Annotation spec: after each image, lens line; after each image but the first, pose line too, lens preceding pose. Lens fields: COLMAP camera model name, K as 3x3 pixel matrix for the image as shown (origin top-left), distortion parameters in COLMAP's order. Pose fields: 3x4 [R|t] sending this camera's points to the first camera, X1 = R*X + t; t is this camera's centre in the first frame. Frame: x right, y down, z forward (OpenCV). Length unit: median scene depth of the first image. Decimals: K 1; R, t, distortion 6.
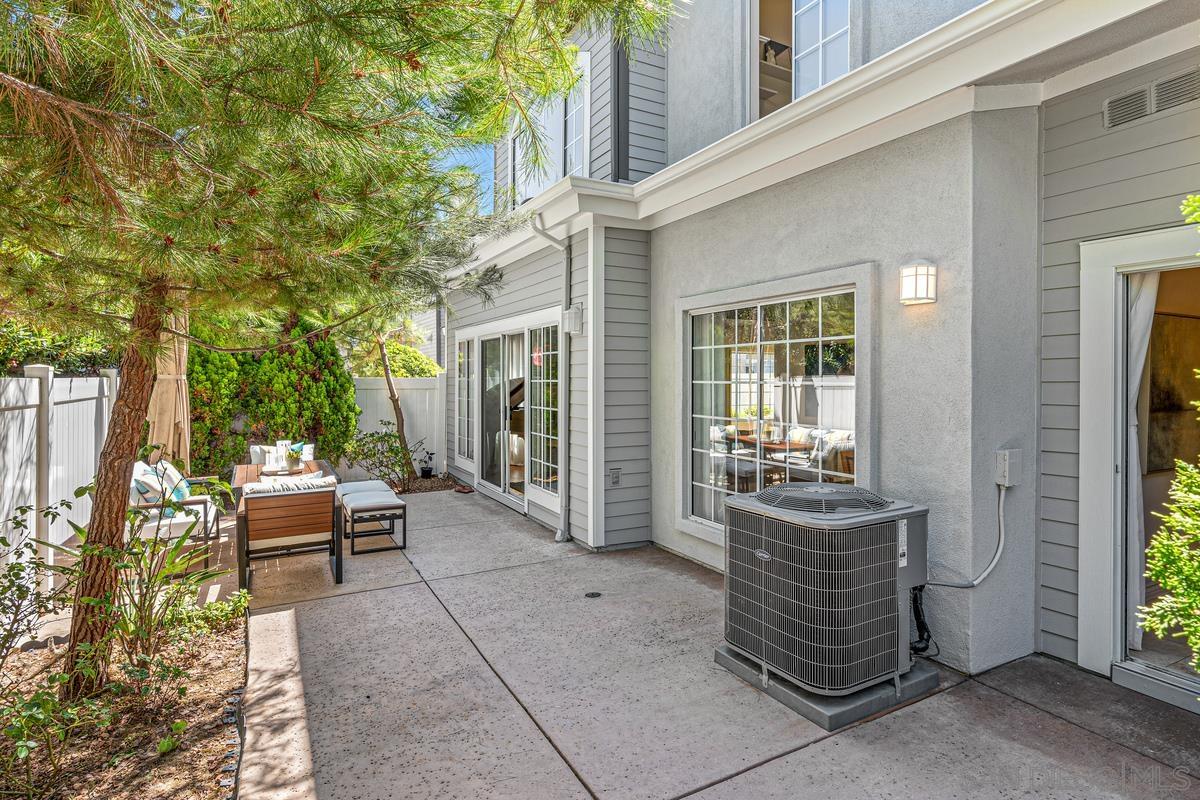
lens RADIAL K [[617.1, 0, 600.7], [0, 617.1, 376.2], [0, 0, 1]] dist [0.000114, 0.000000]
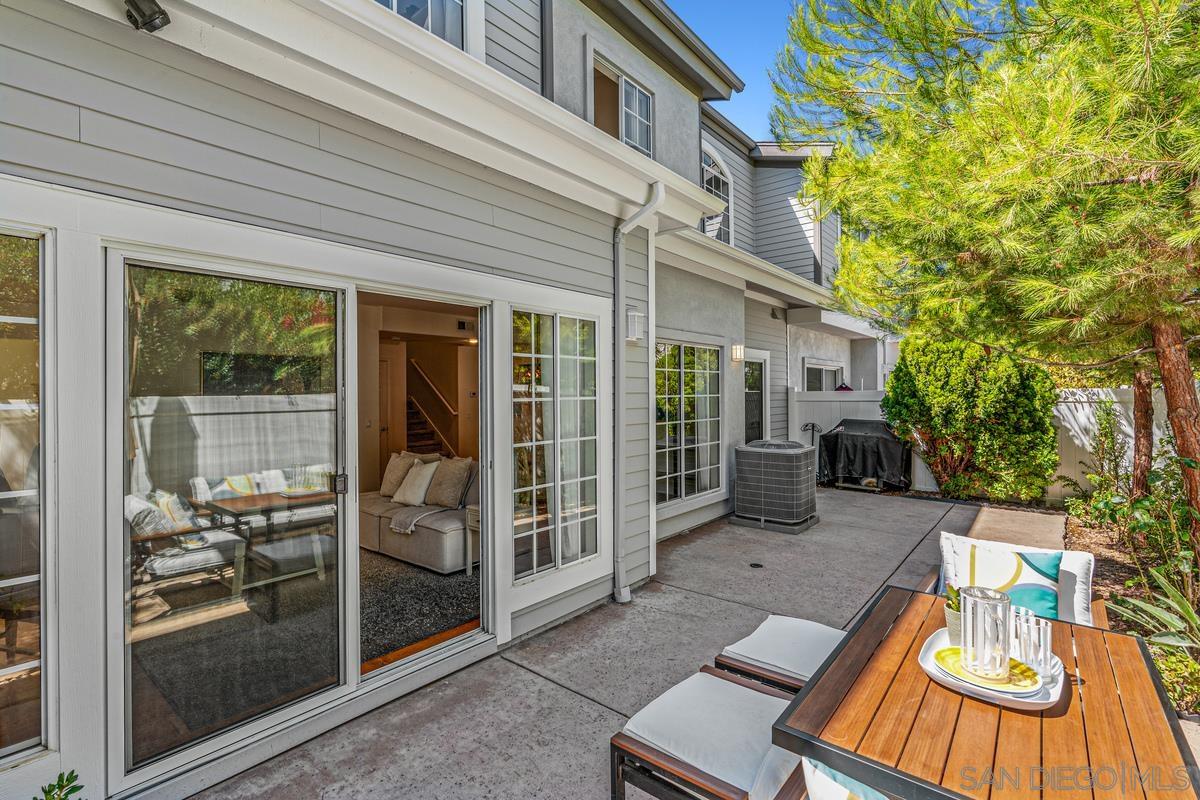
lens RADIAL K [[542.1, 0, 600.0], [0, 542.1, 400.0], [0, 0, 1]] dist [-0.000460, -0.000011]
pose [[-0.366871, -0.002064, 0.930270, -0.913368], [0.007536, 0.999958, 0.005191, 0.010943], [-0.930241, 0.008915, -0.366840, 1.688440]]
